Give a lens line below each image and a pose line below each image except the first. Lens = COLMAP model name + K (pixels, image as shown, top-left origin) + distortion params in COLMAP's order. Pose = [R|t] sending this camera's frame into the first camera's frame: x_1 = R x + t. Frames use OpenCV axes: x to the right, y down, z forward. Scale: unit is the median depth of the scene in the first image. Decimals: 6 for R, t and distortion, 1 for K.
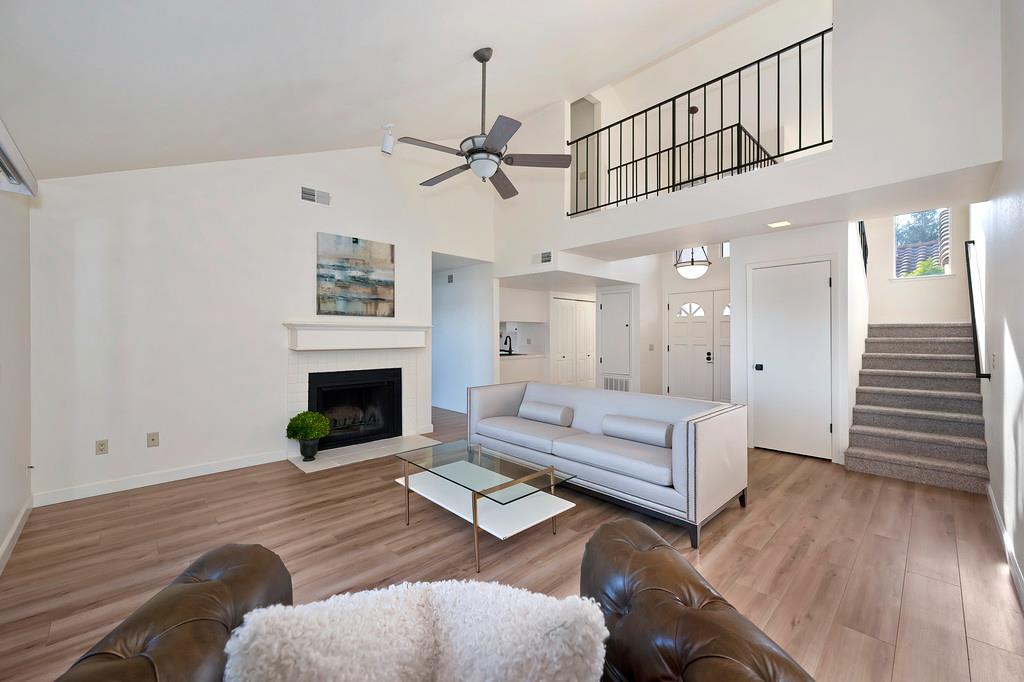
lens RADIAL K [[406.5, 0, 507.8], [0, 406.5, 338.0], [0, 0, 1]] dist [0.011982, -0.001429]
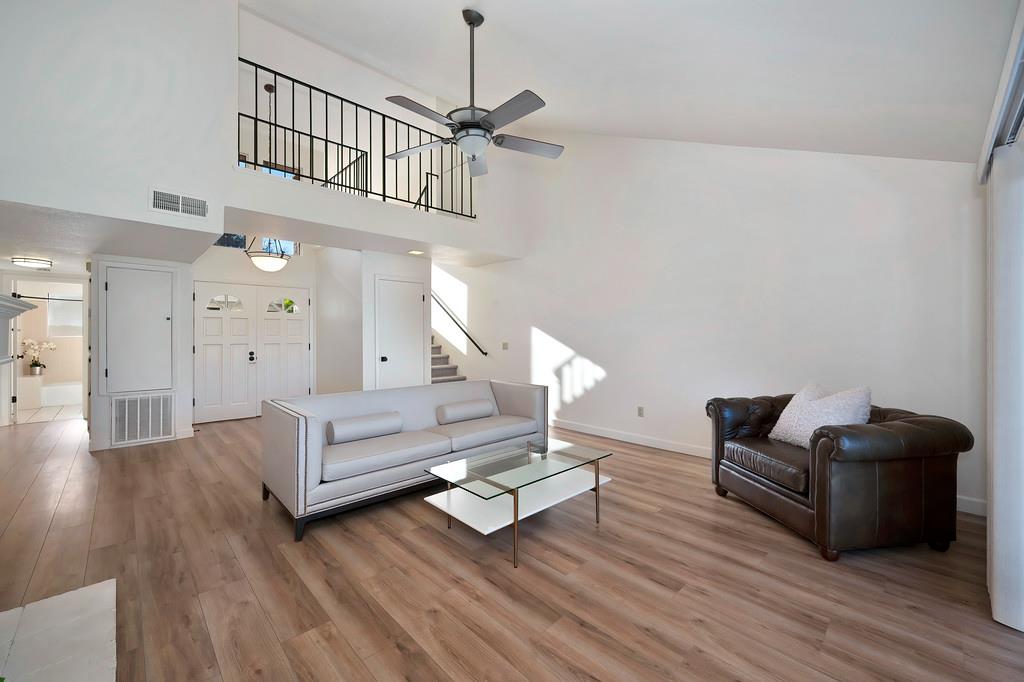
lens RADIAL K [[406.5, 0, 516.4], [0, 406.5, 337.3], [0, 0, 1]] dist [0.011982, -0.001429]
pose [[-0.010869, -0.001760, 0.999939, -0.702750], [0.005735, 0.999982, 0.001822, 0.005851], [-0.999924, 0.005754, -0.010859, 0.679526]]
